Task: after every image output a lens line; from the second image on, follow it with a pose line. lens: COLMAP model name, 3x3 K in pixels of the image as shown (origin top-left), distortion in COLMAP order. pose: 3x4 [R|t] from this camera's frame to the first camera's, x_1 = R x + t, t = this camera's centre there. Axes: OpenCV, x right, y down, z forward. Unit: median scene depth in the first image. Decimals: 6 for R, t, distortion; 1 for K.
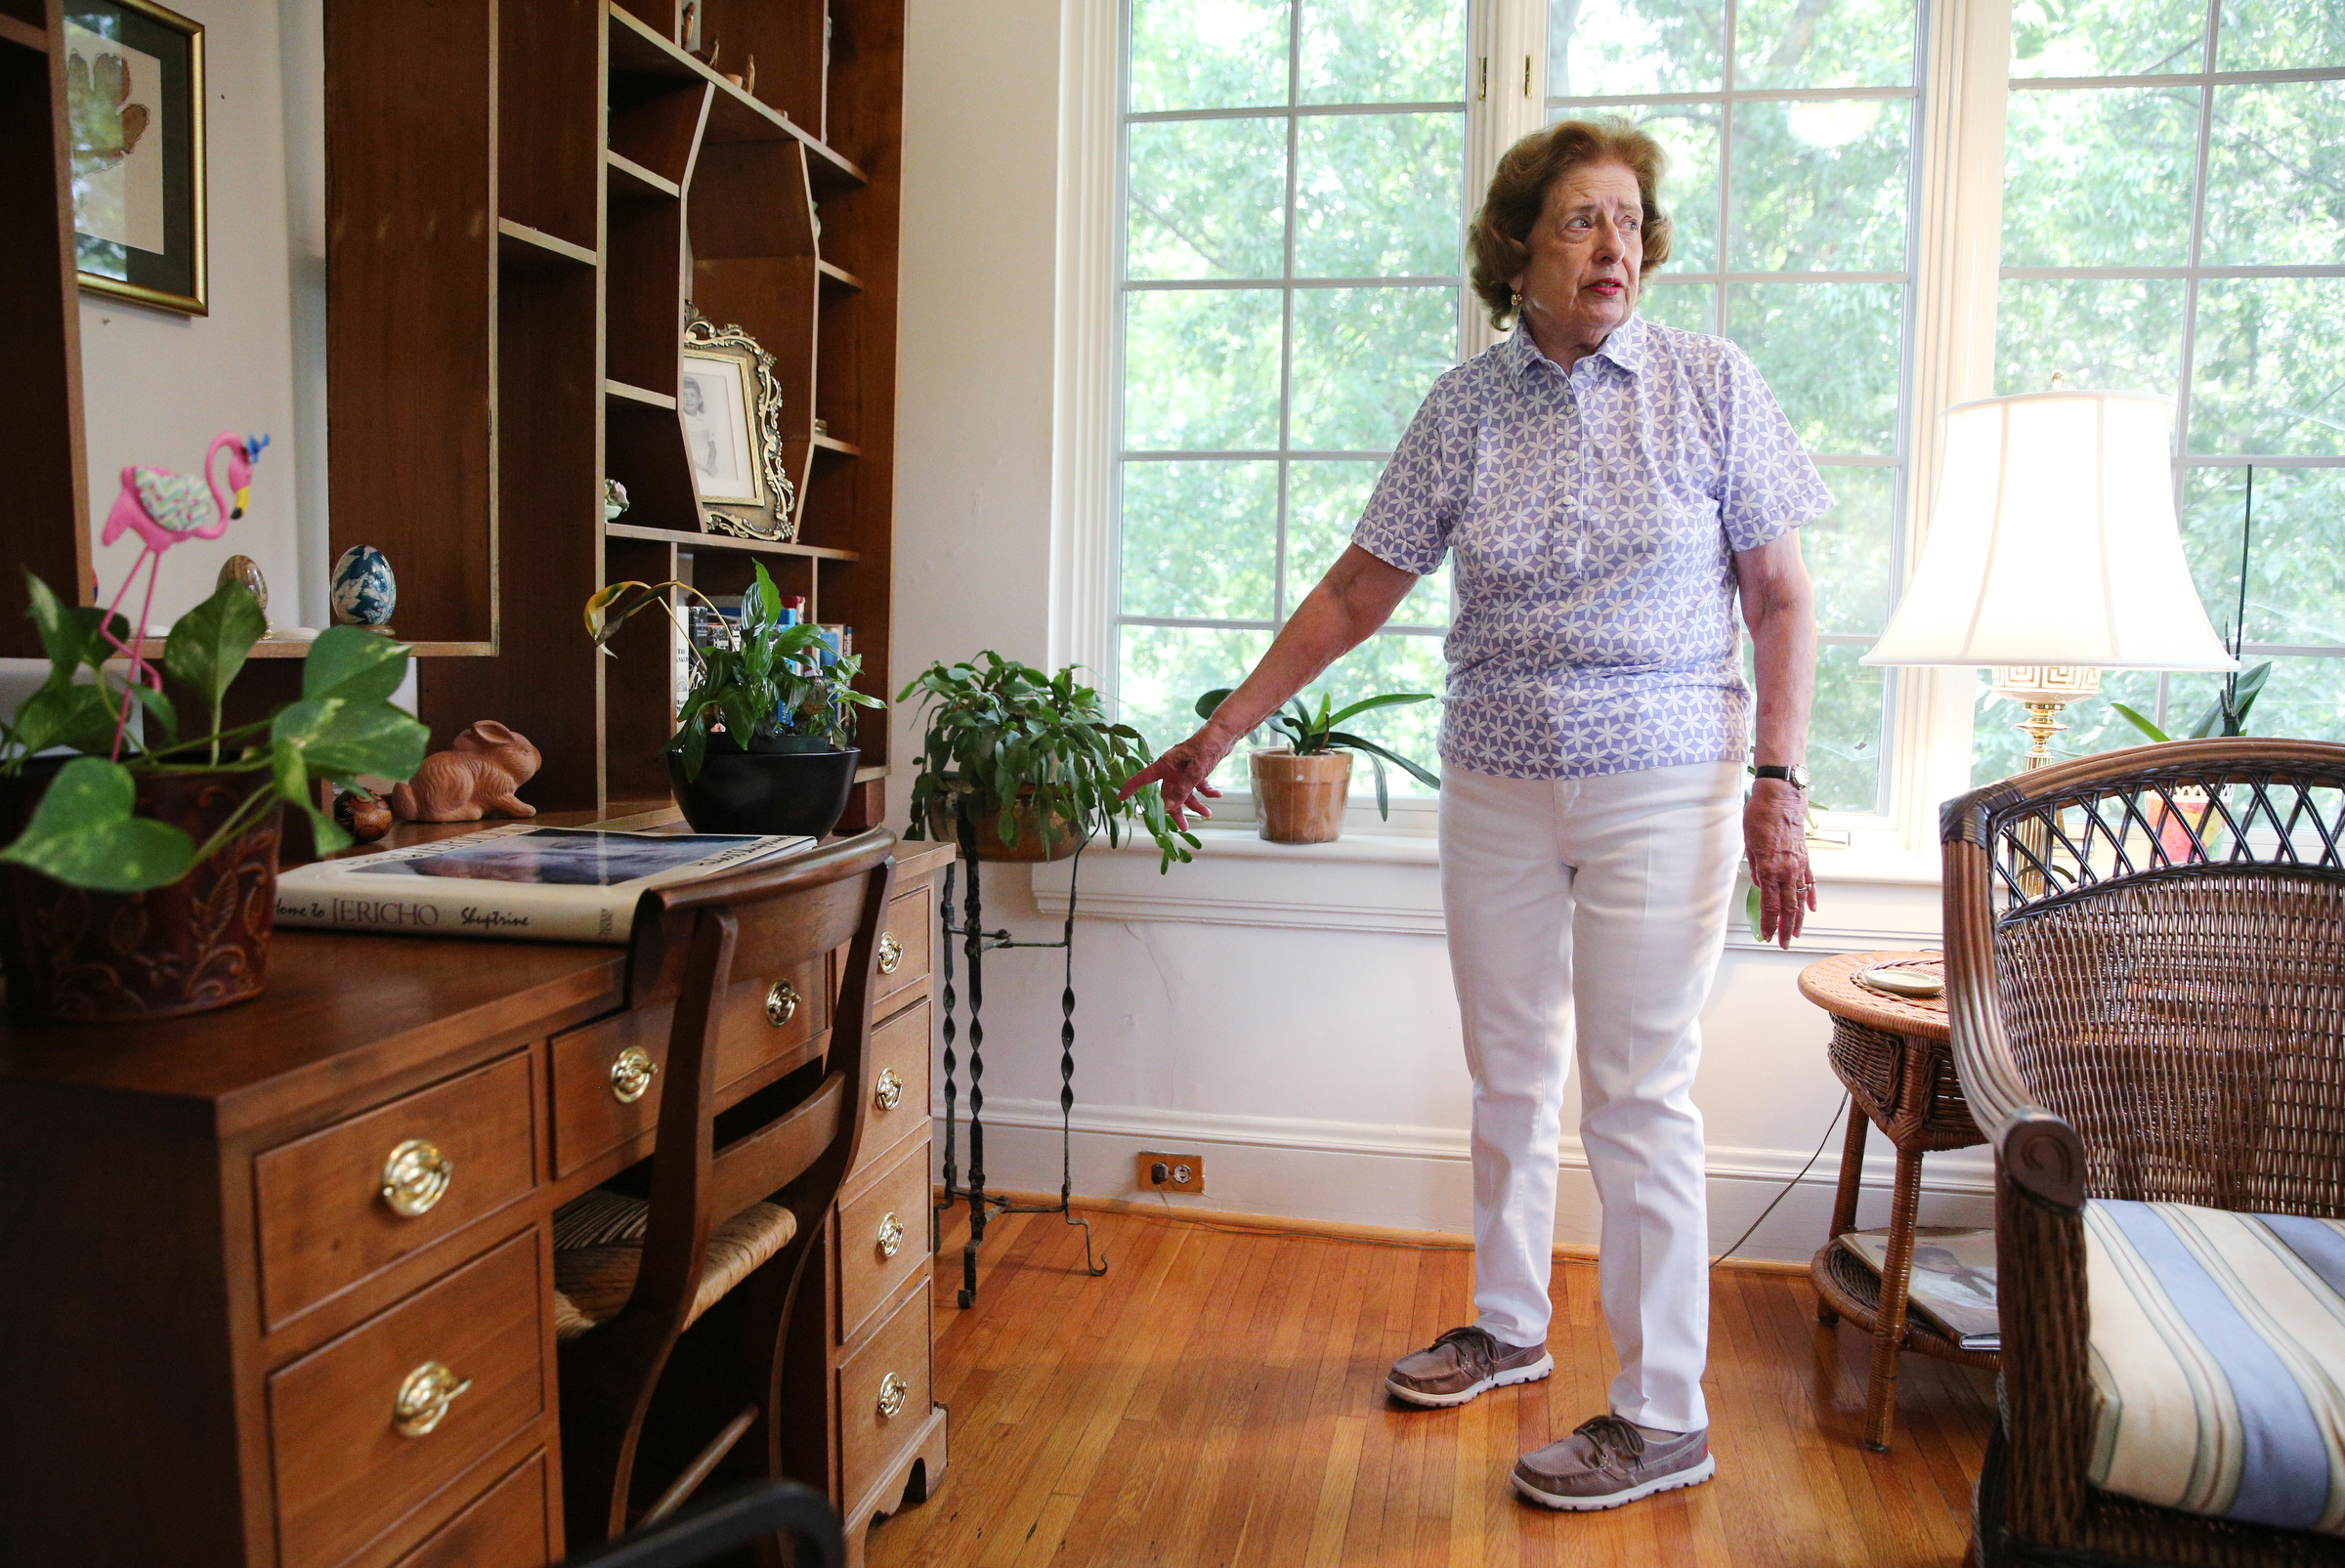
lens RADIAL K [[1646.2, 0, 1172.5], [0, 1646.2, 784.0], [0, 0, 1]] dist [-0.109264, 0.080667]
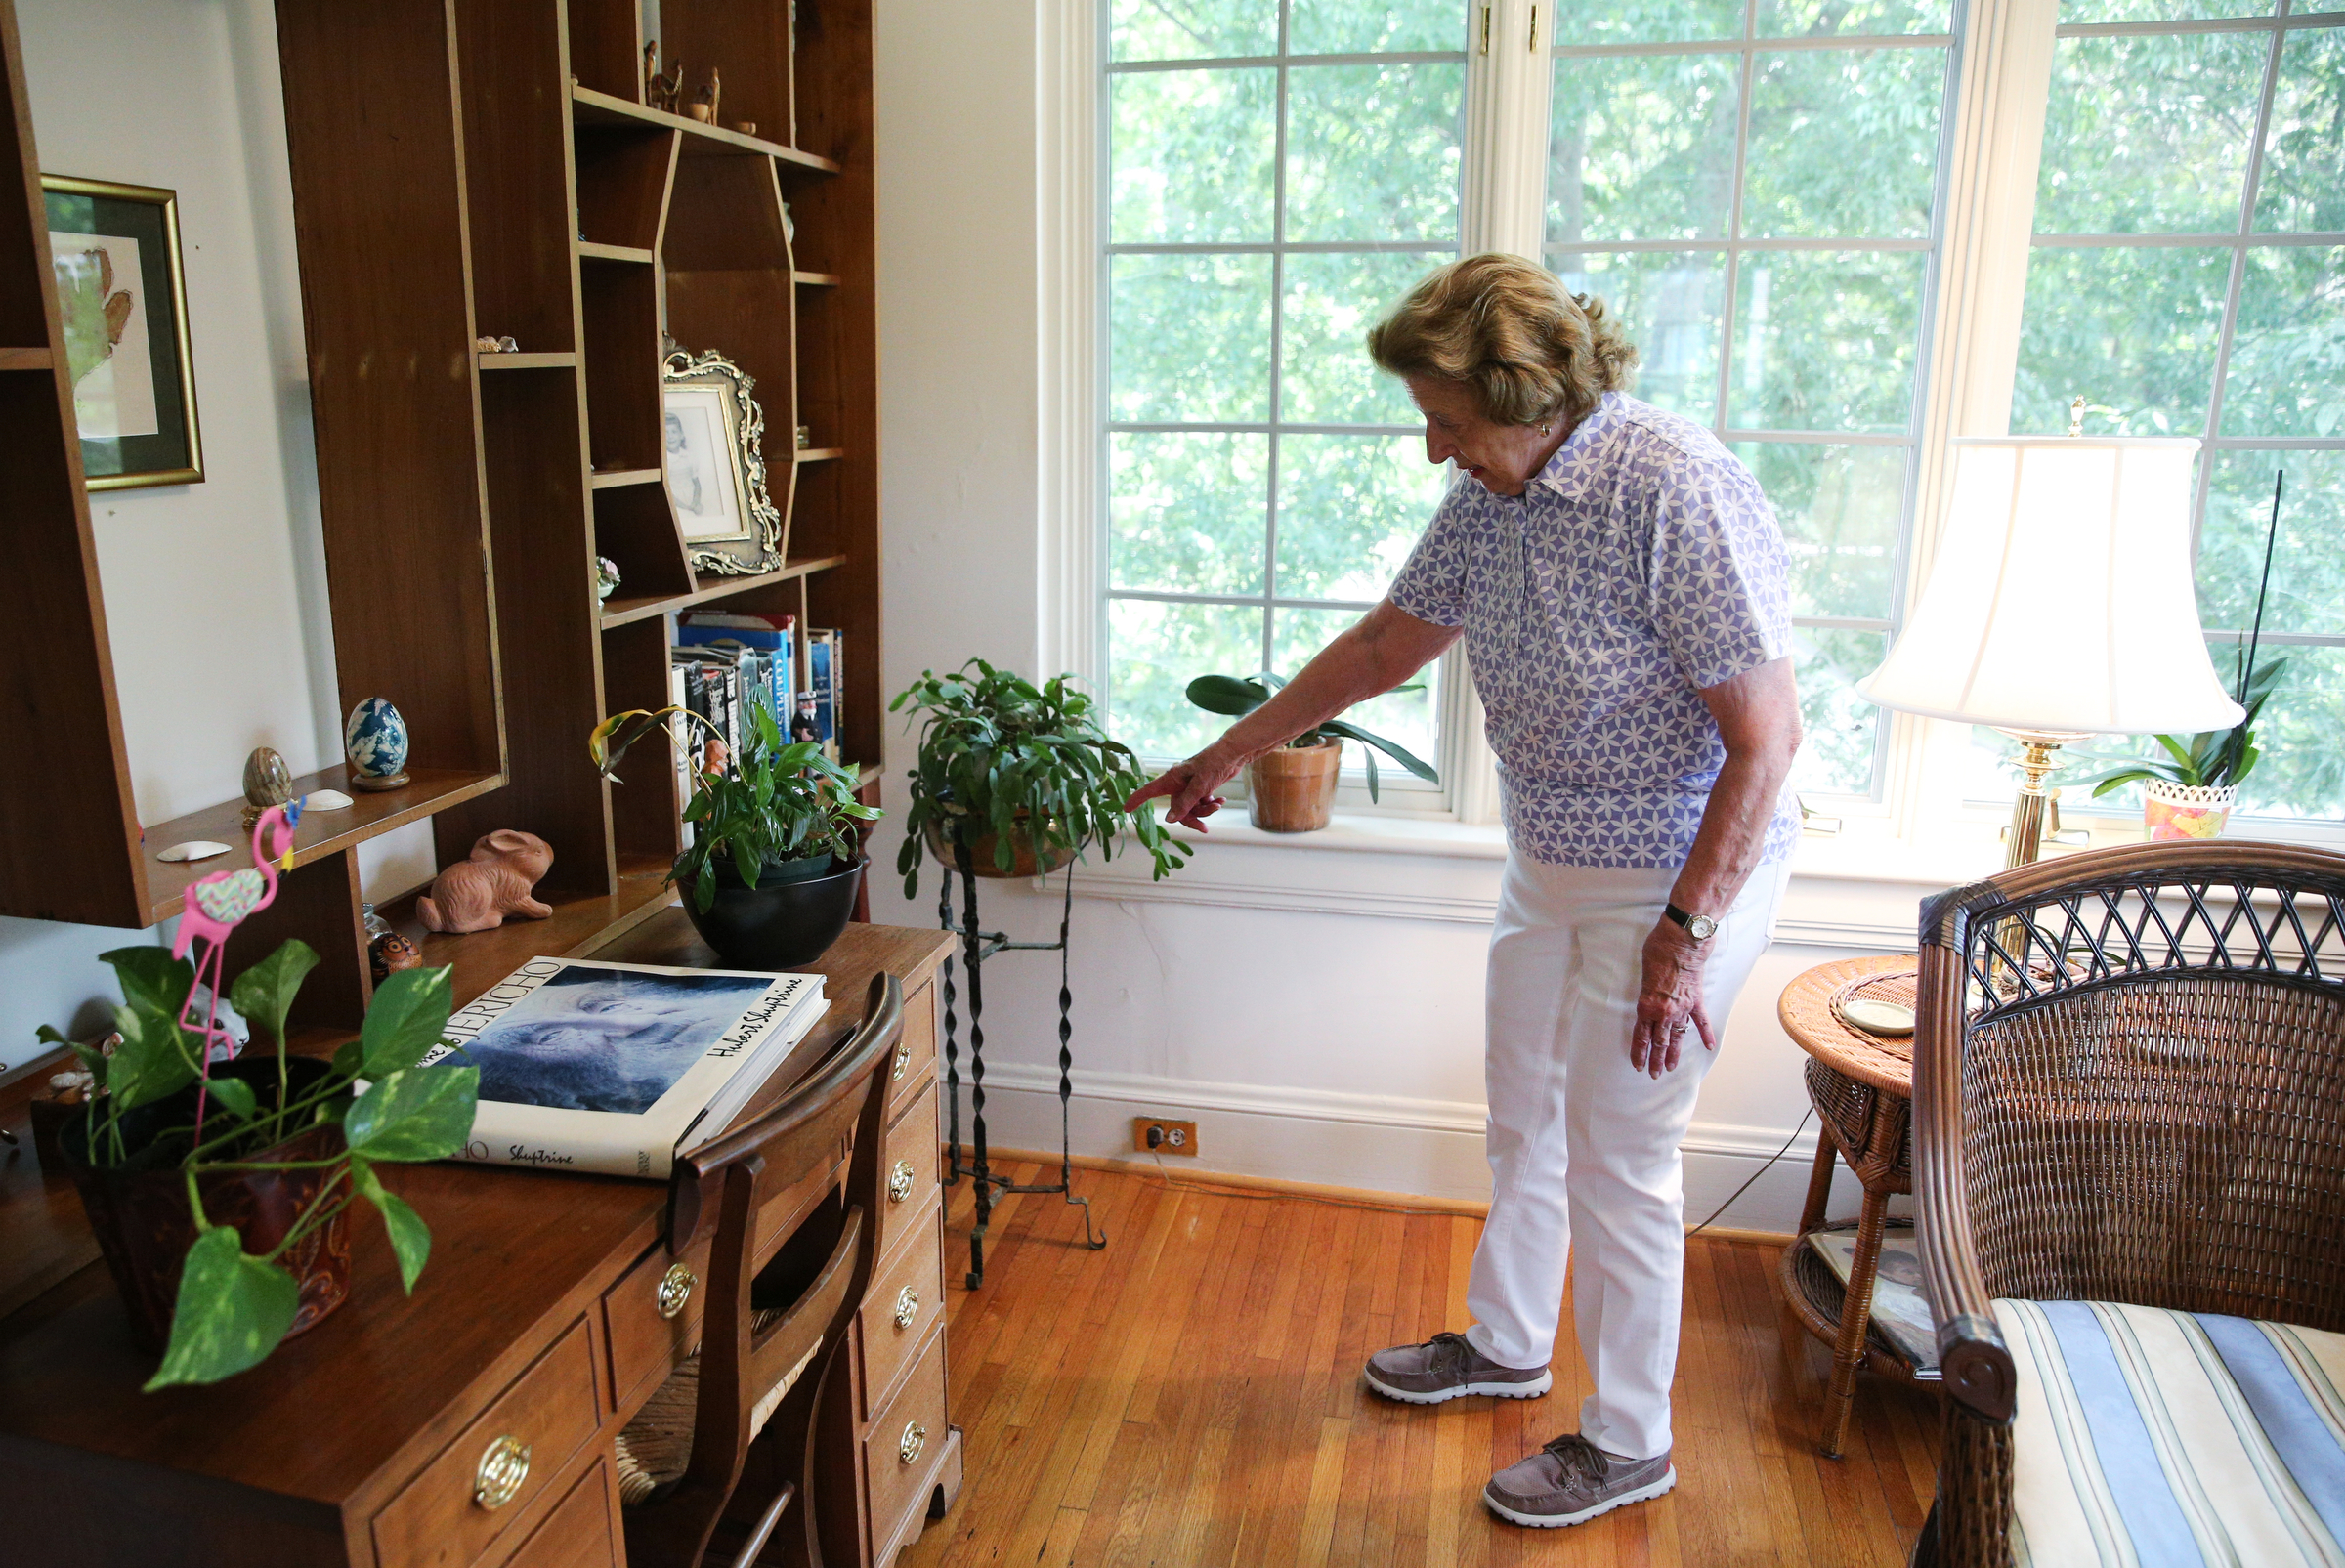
lens RADIAL K [[1680.7, 0, 1098.1], [0, 1680.7, 789.2], [0, 0, 1]] dist [-0.109310, 0.082288]
pose [[0.999181, -0.010132, -0.039183, 0.000005], [0.015858, 0.988756, 0.148692, -0.190749], [0.037235, -0.149192, 0.988107, -0.026626]]
